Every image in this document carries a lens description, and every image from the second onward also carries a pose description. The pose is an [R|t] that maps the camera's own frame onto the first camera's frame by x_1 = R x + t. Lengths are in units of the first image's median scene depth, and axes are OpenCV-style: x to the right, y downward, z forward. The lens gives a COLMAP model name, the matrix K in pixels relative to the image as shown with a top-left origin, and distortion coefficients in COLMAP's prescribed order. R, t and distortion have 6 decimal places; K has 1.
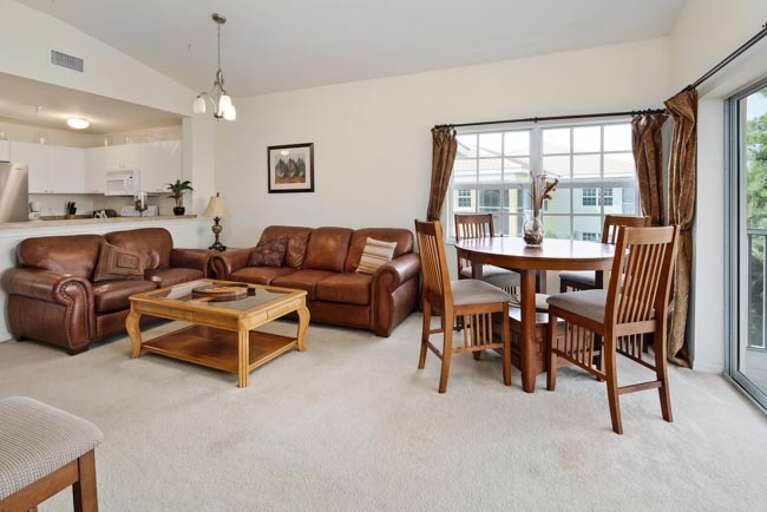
lens RADIAL K [[383.5, 0, 356.8], [0, 383.5, 208.8], [0, 0, 1]] dist [-0.000016, -0.000077]
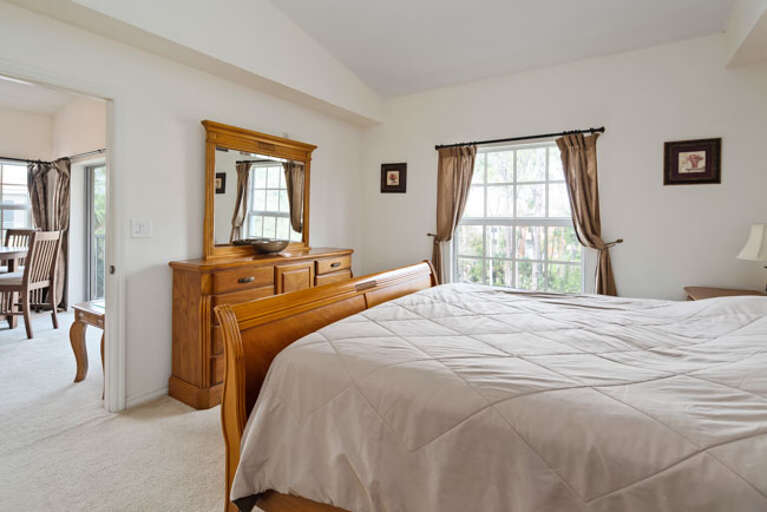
lens RADIAL K [[383.5, 0, 409.5], [0, 383.5, 227.8], [0, 0, 1]] dist [-0.000016, -0.000077]
pose [[0.114427, 0.000058, 0.993432, -0.622307], [-0.002404, 0.999997, 0.000218, 0.012382], [-0.993429, -0.002413, 0.114427, -0.682978]]
